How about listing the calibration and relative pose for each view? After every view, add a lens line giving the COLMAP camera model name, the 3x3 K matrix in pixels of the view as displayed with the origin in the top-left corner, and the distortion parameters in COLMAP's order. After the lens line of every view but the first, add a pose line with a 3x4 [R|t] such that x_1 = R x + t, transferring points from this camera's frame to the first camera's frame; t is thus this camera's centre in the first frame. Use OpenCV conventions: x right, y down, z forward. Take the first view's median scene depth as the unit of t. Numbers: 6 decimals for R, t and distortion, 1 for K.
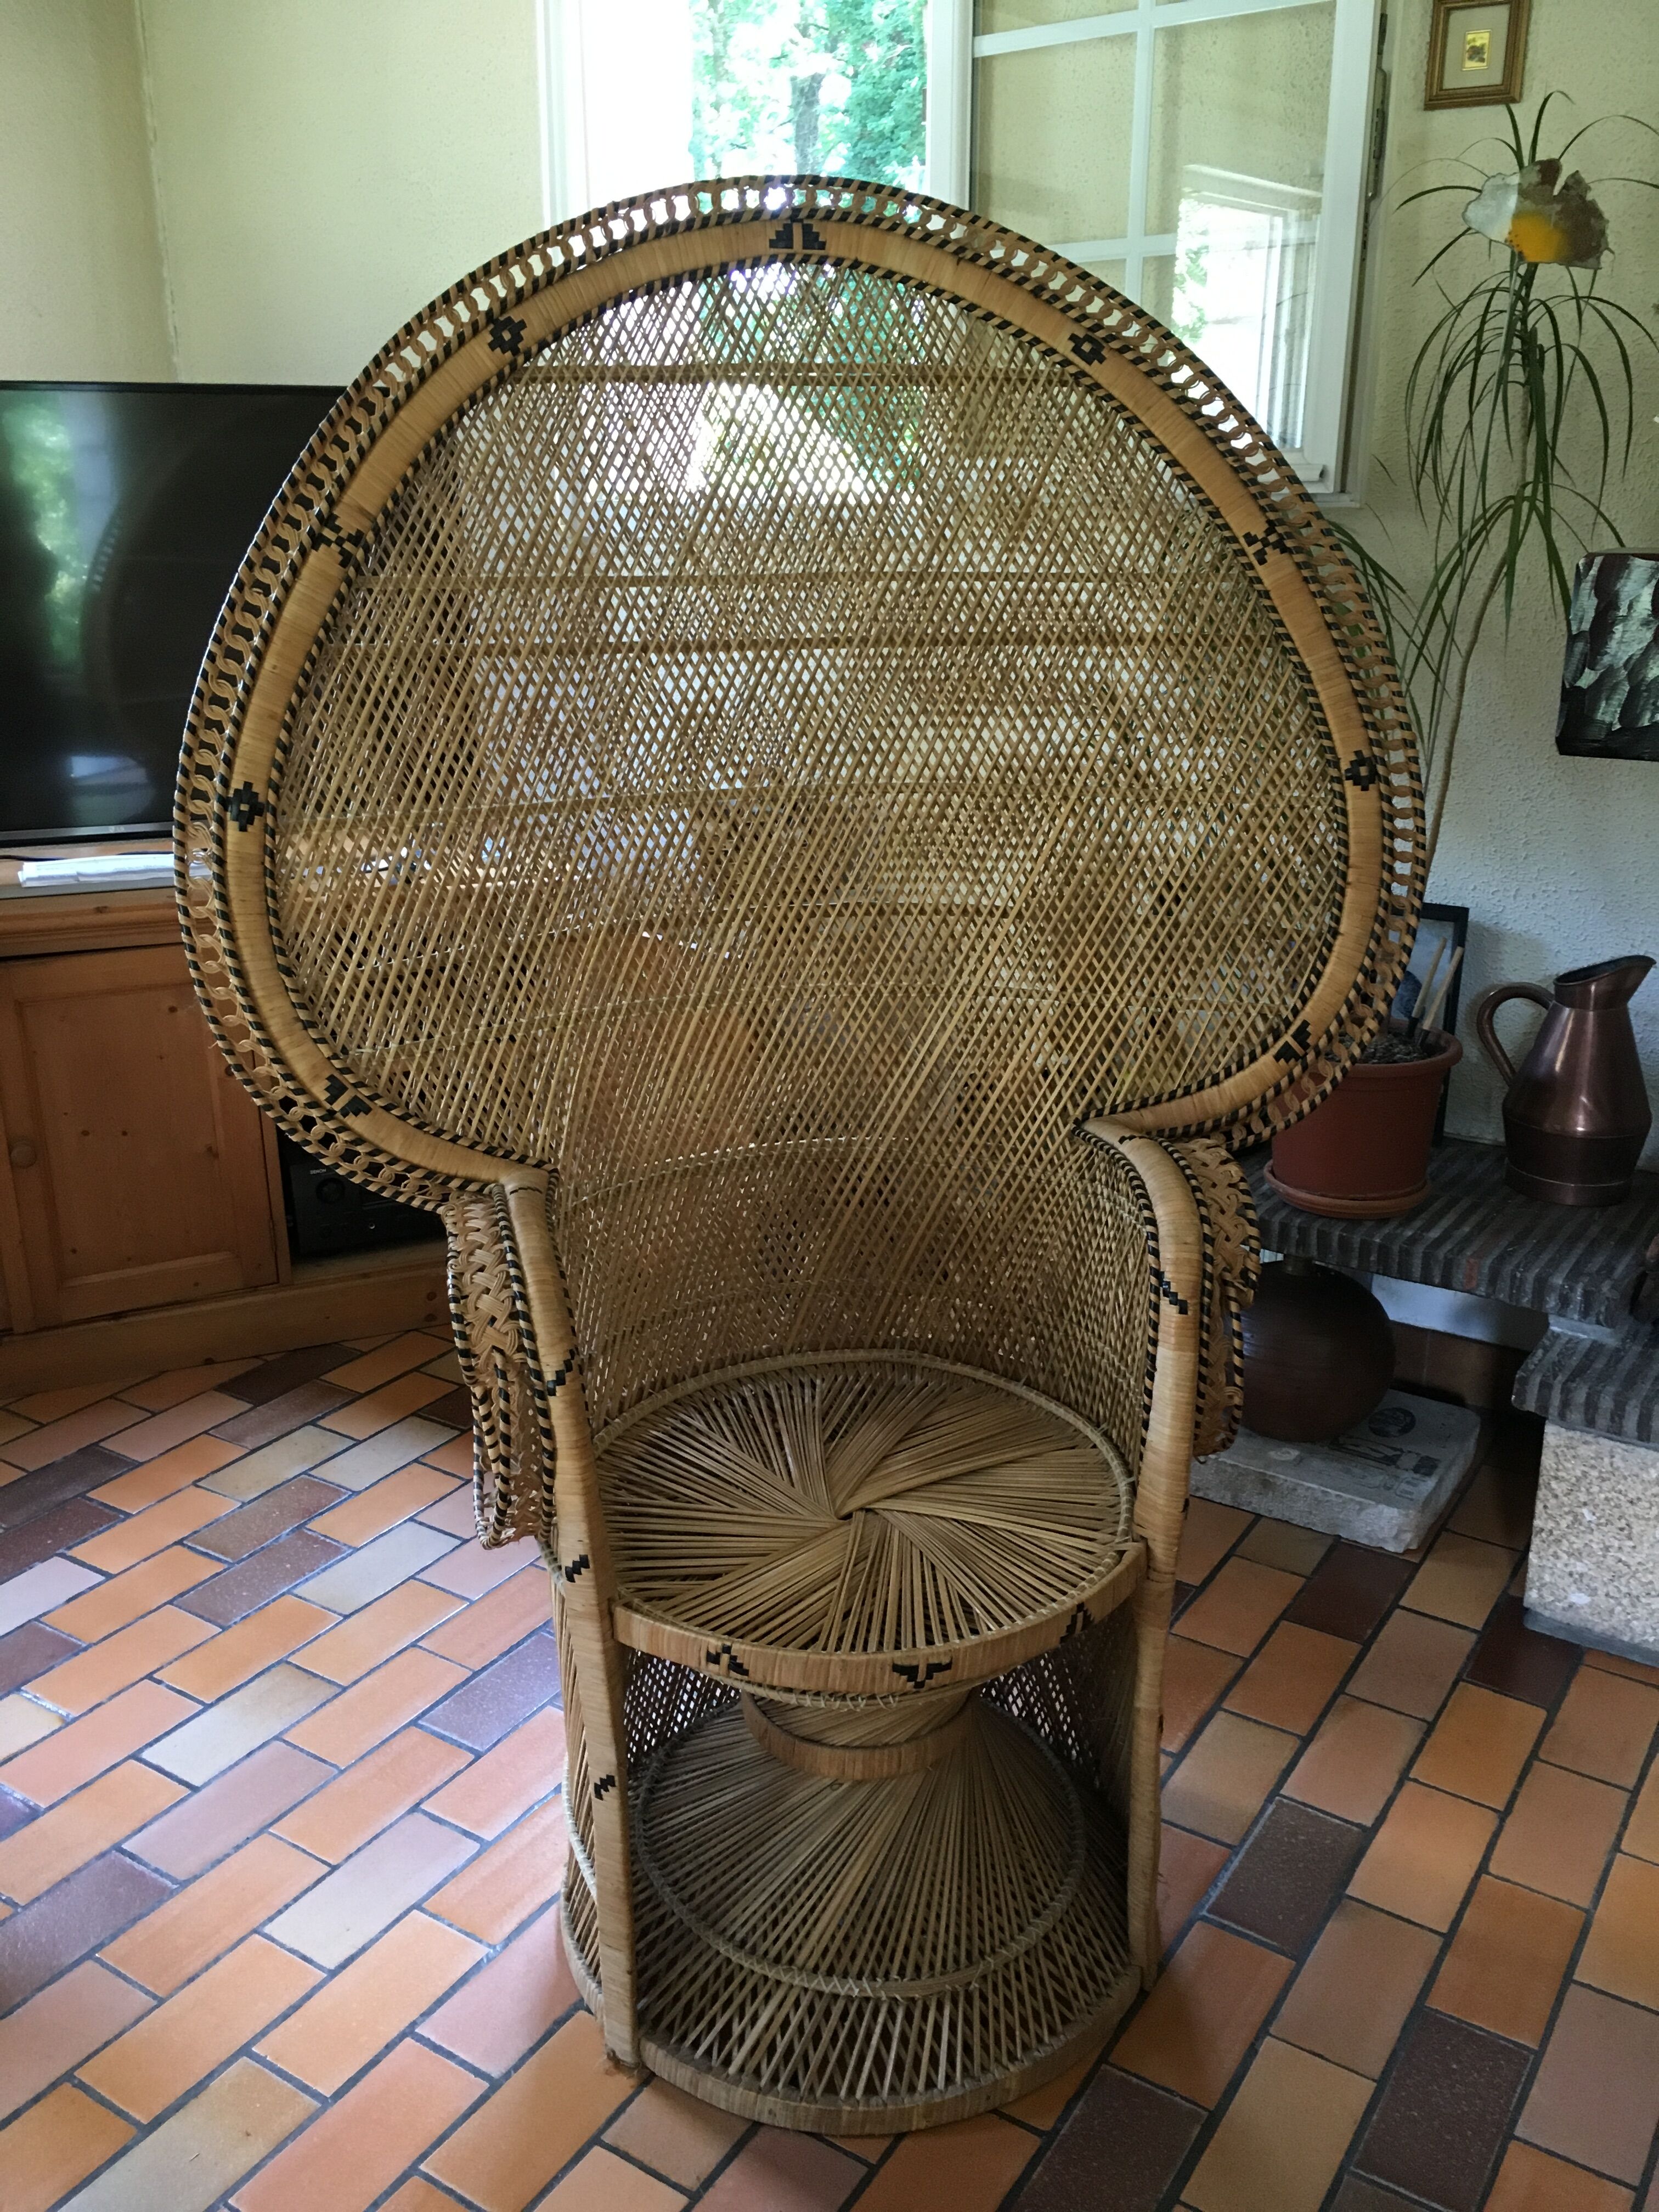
lens RADIAL K [[1859.7, 0, 814.7], [0, 1859.7, 1105.2], [0, 0, 1]] dist [0.078732, -0.105098]
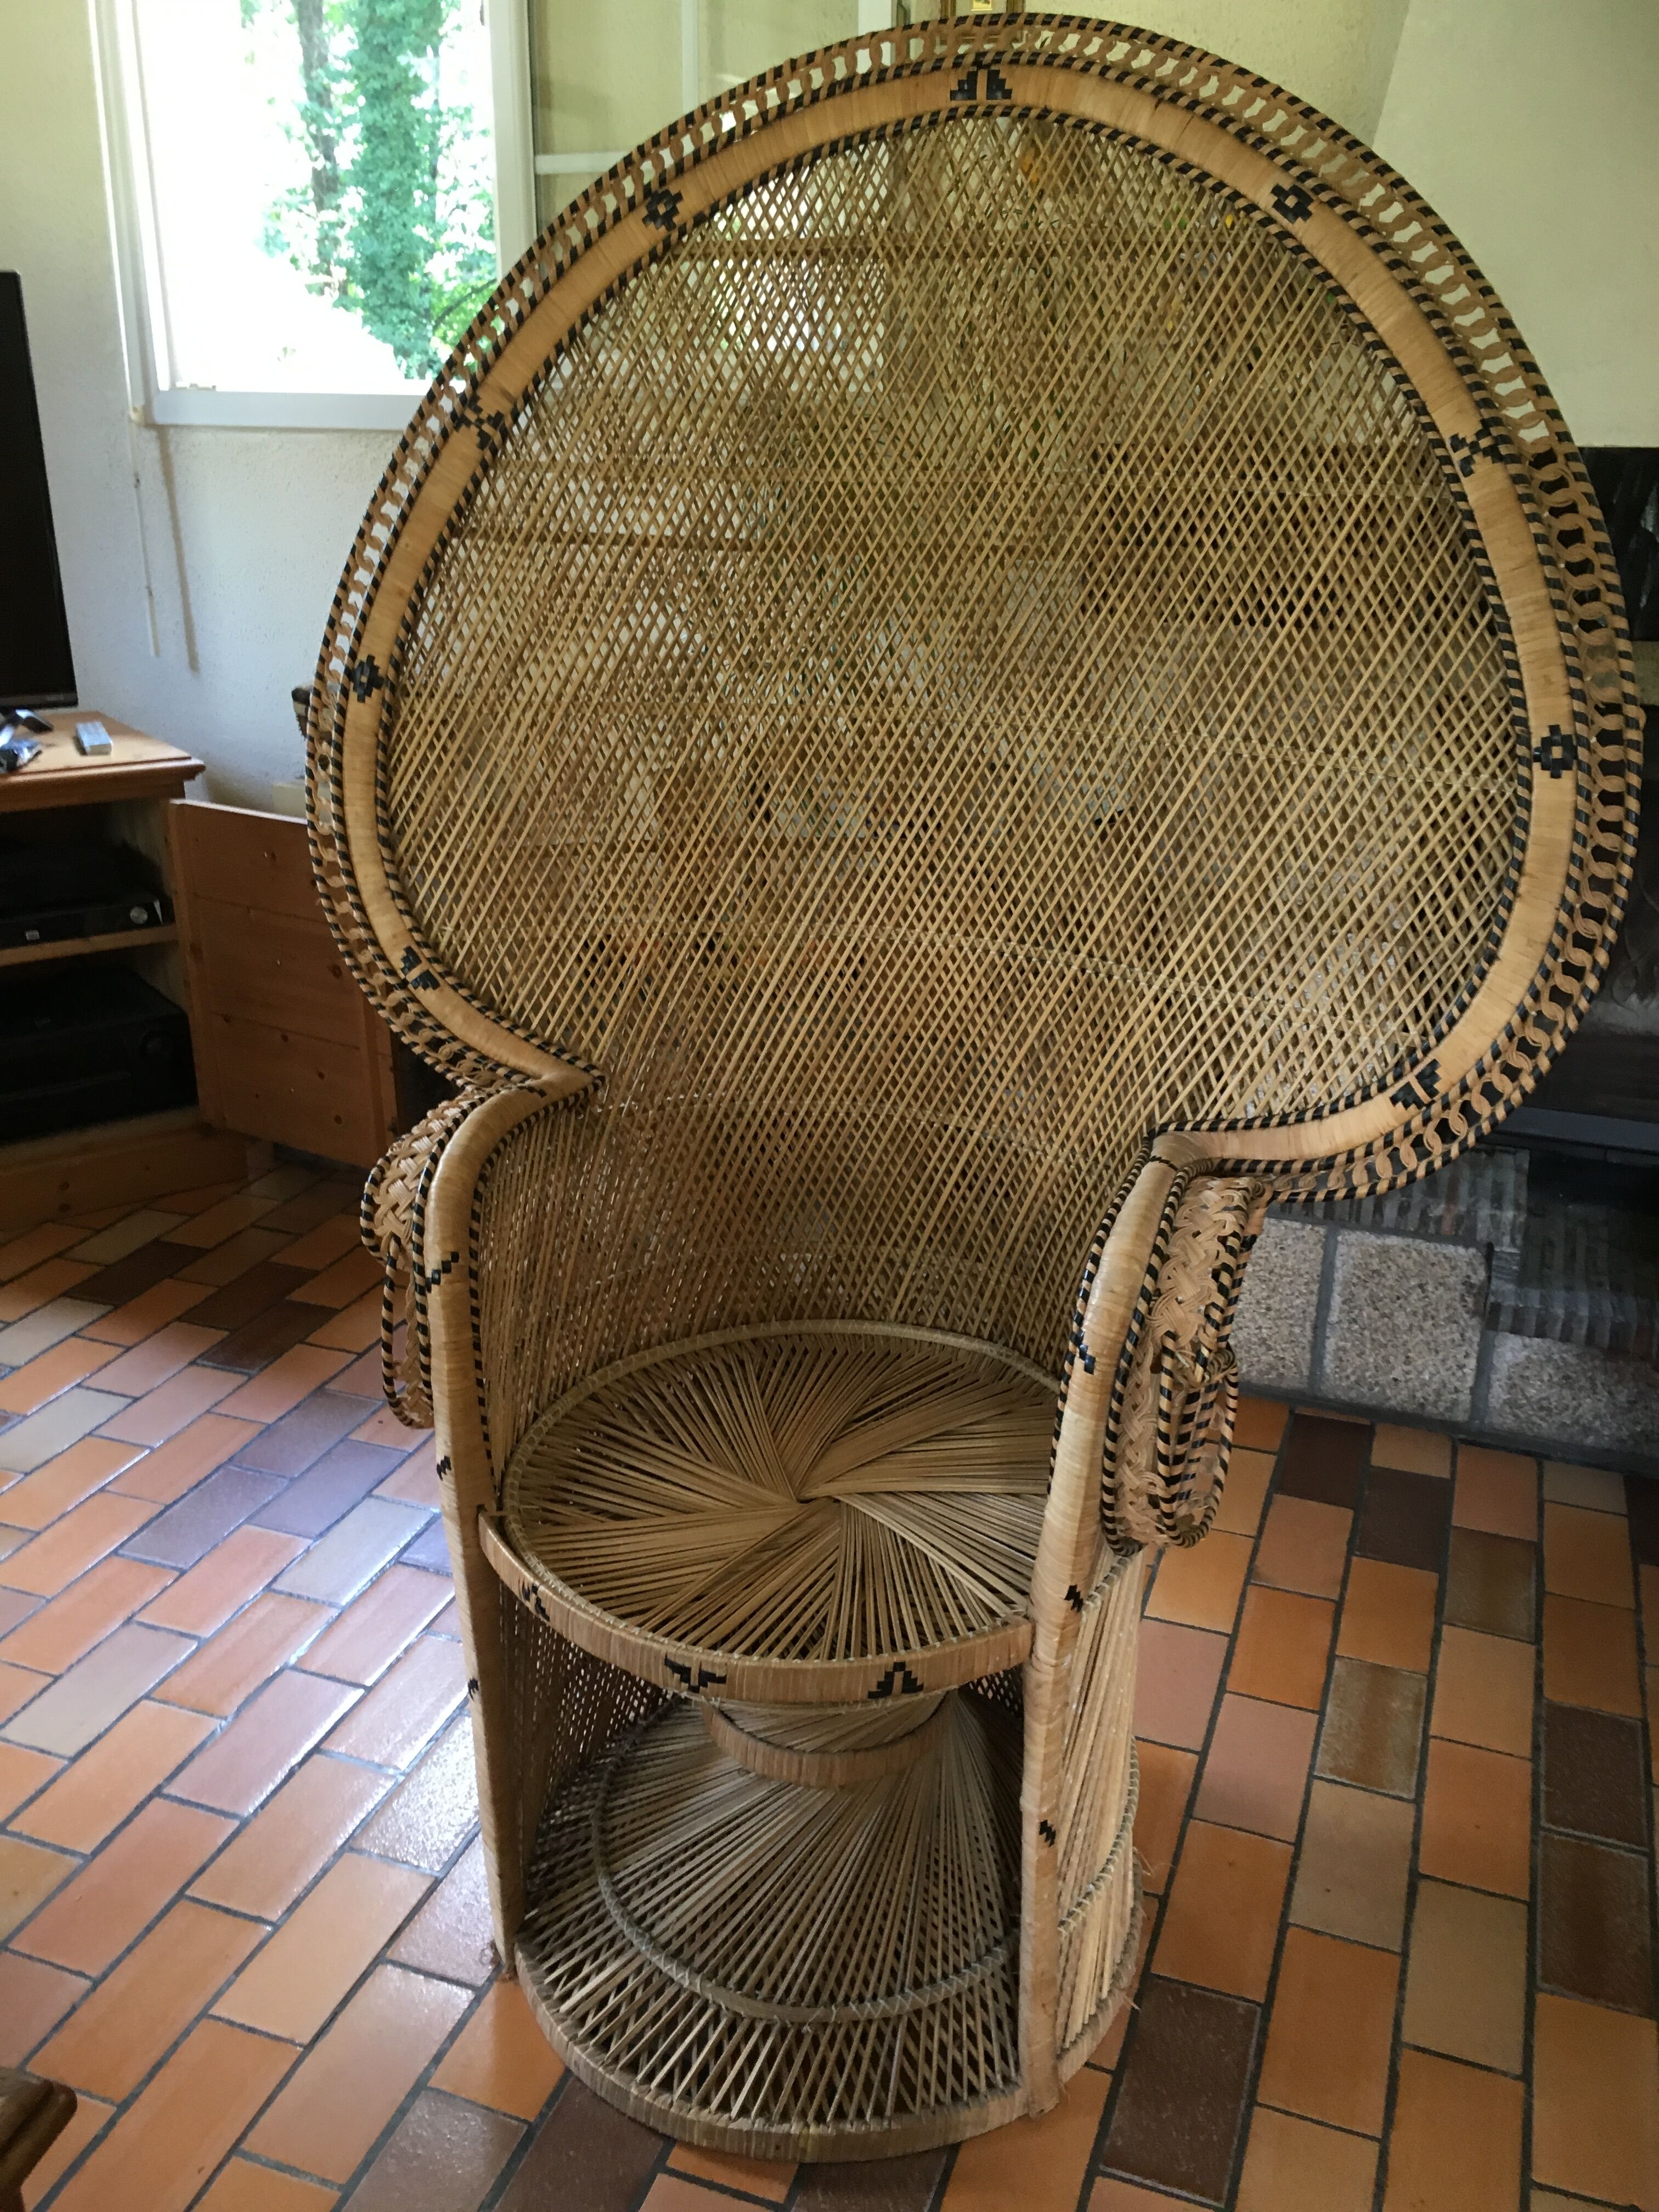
lens RADIAL K [[1867.0, 0, 821.3], [0, 1867.0, 1091.4], [0, 0, 1]] dist [0.068479, -0.101501]
pose [[0.870638, 0.181510, -0.457214, 0.425996], [-0.160857, 0.983389, 0.084088, -0.060717], [0.464882, 0.000336, 0.885373, 0.184583]]
